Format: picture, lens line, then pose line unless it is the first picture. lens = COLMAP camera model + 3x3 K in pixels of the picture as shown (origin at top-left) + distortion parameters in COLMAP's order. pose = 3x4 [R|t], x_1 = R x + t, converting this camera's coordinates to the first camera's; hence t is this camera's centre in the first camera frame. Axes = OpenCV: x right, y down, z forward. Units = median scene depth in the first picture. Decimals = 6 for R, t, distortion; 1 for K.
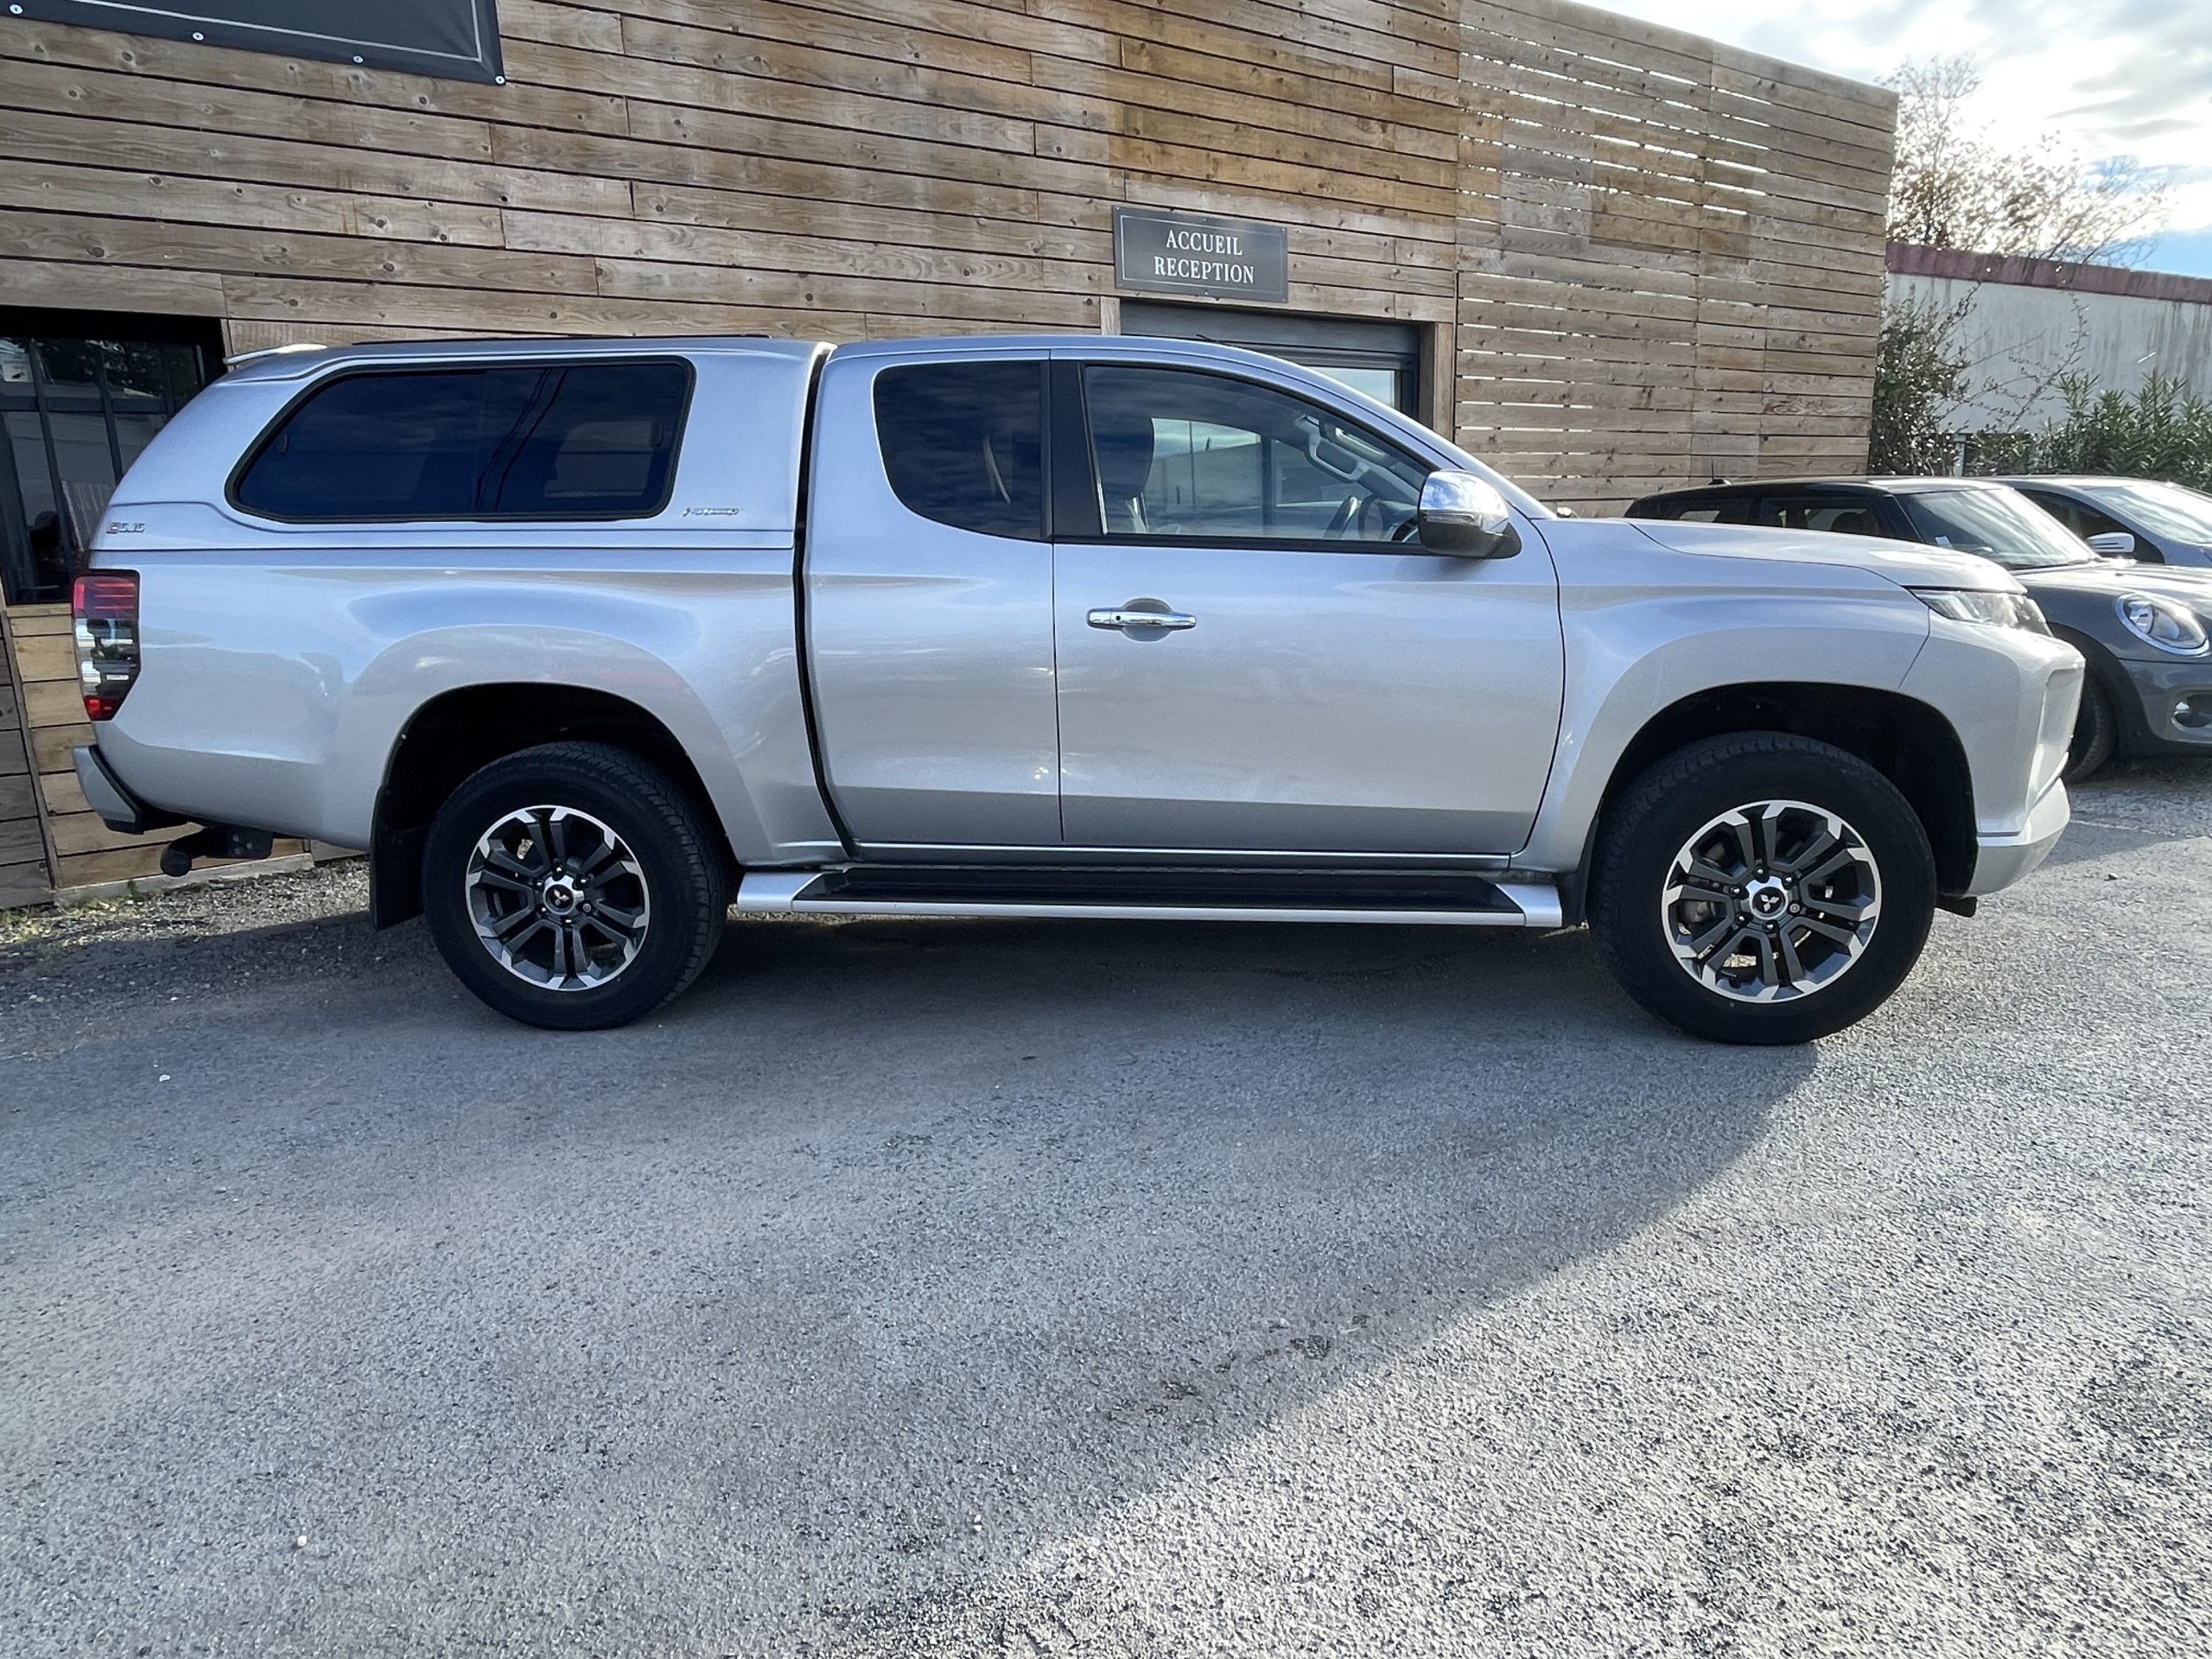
lens RADIAL K [[1394.0, 0, 1110.0], [0, 1394.0, 823.4], [0, 0, 1]] dist [-0.004117, -0.000432]
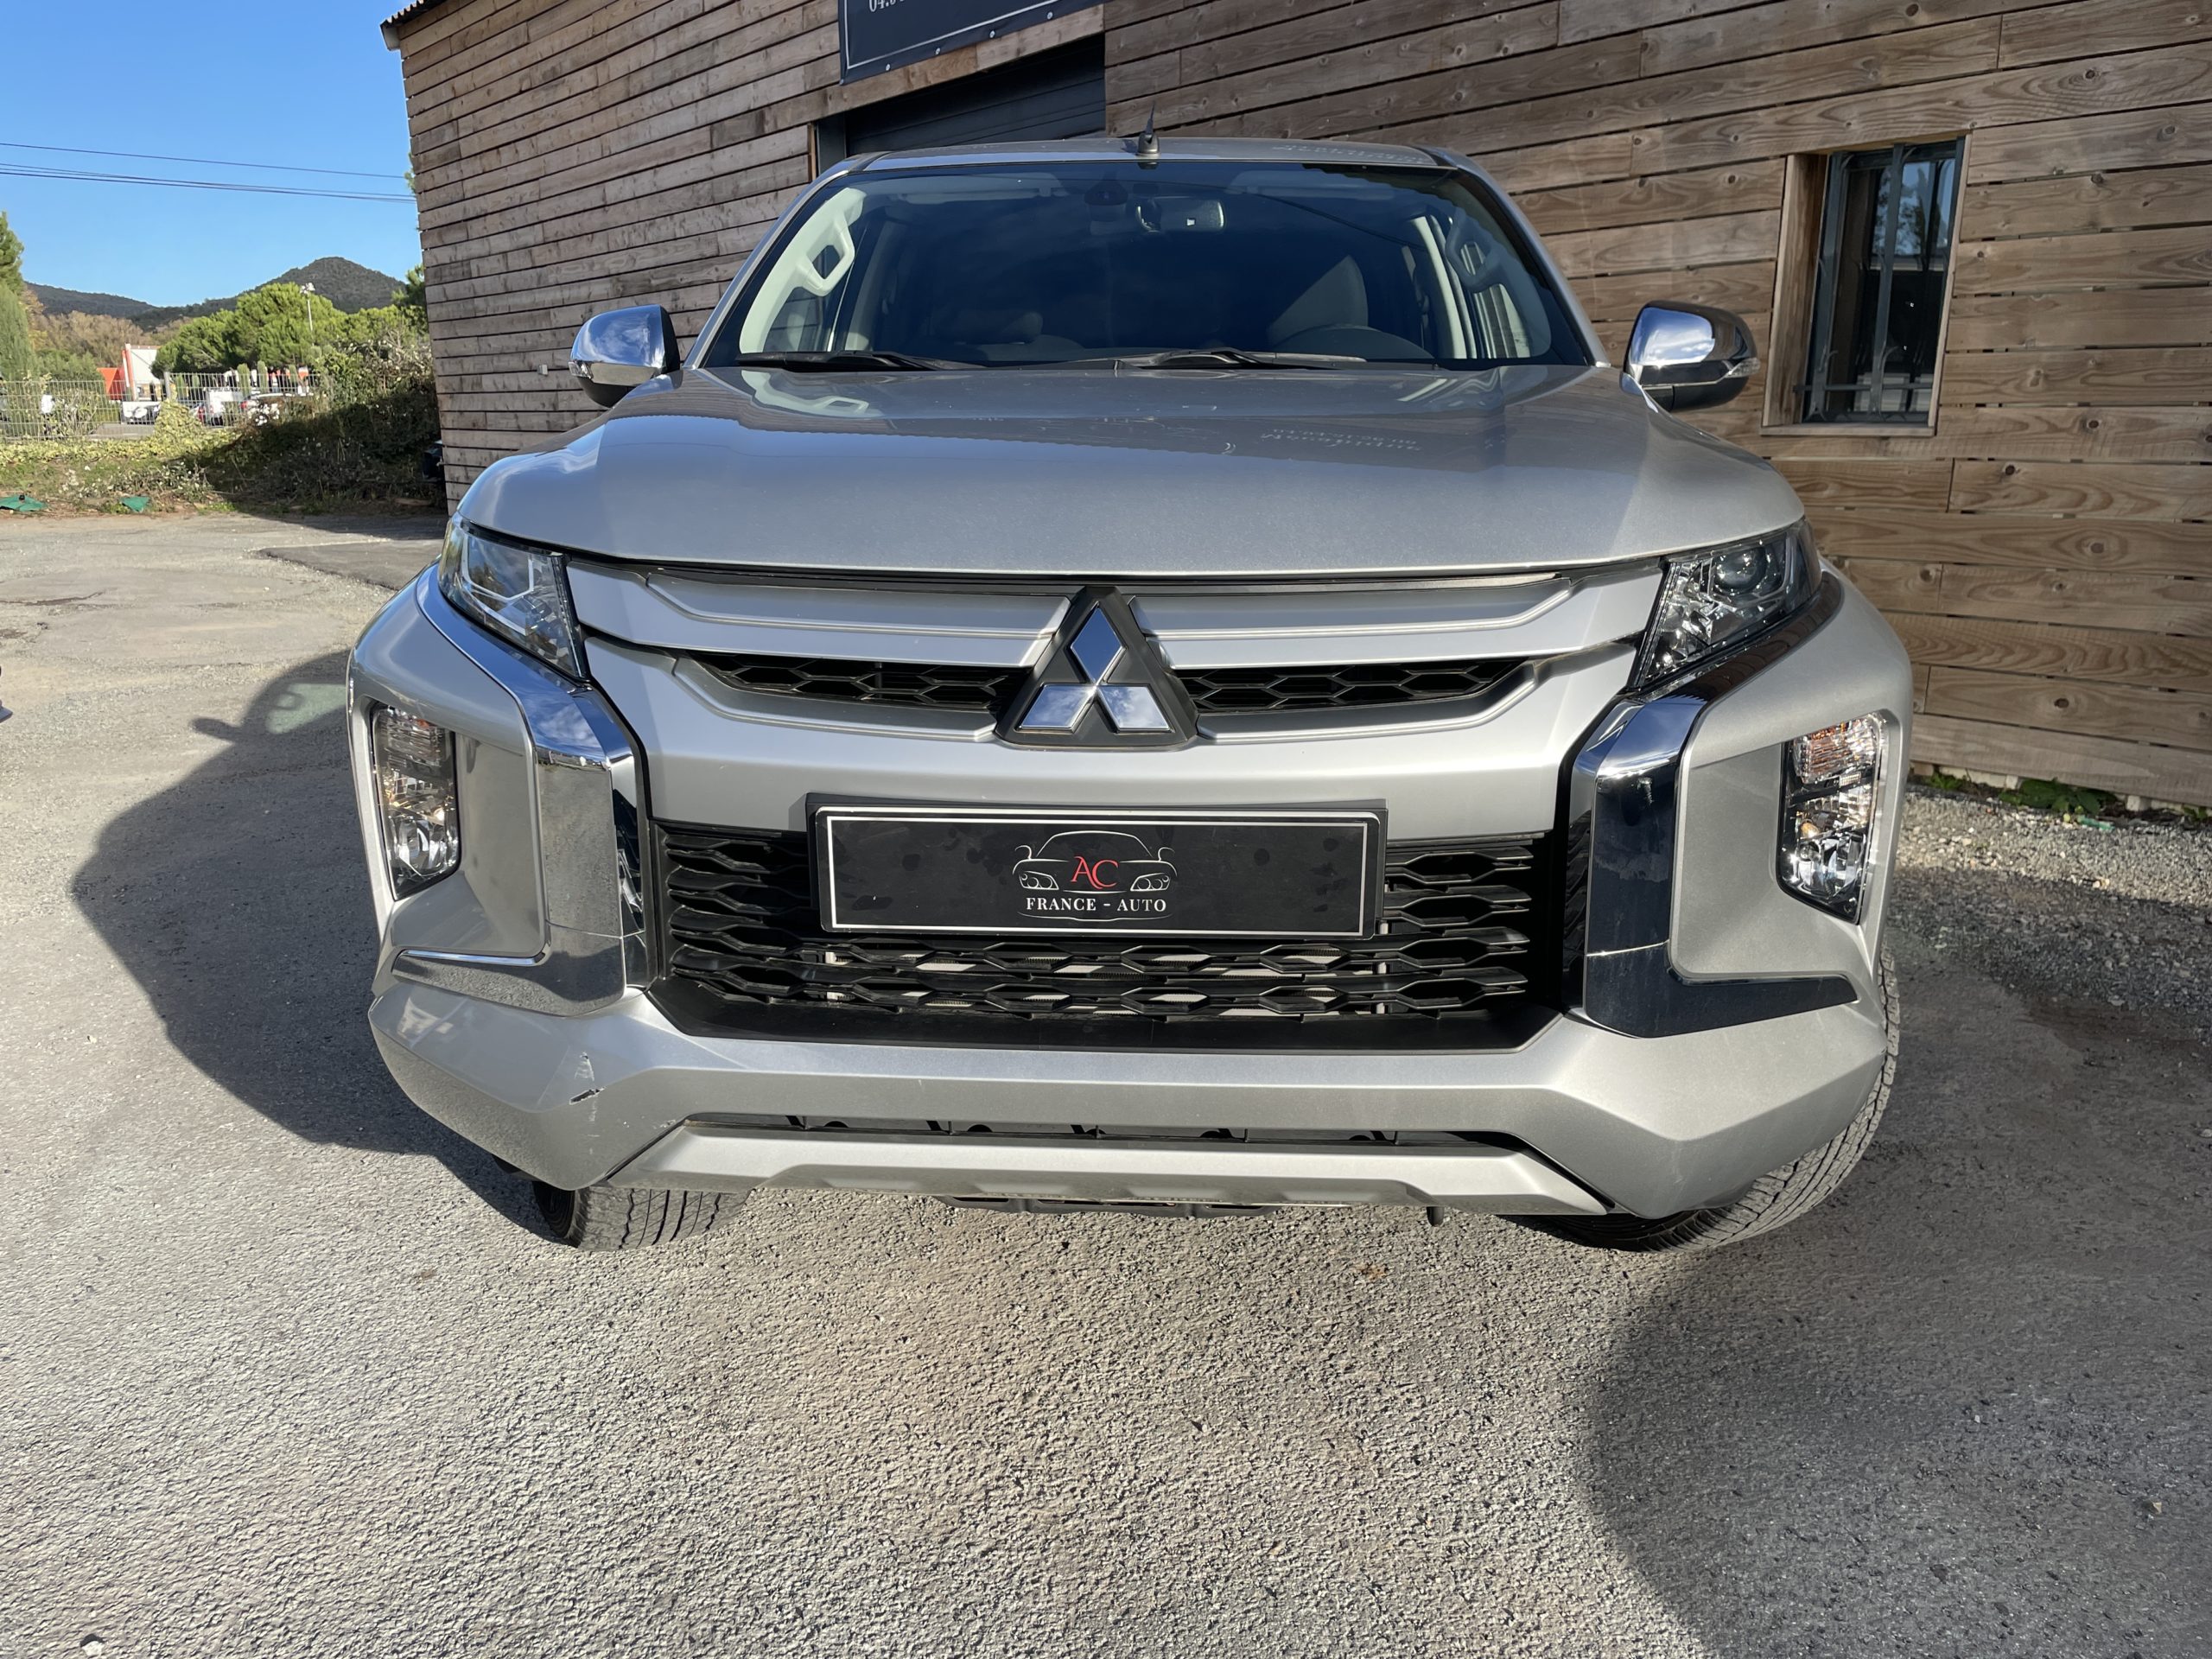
lens RADIAL K [[1663.8, 0, 1088.0], [0, 1663.8, 821.6], [0, 0, 1]] dist [0.086990, -0.116393]
pose [[0.034328, 0.267777, -0.962869, 0.608032], [-0.201770, 0.945455, 0.255740, -0.132581], [0.978831, 0.185499, 0.086485, 0.585901]]
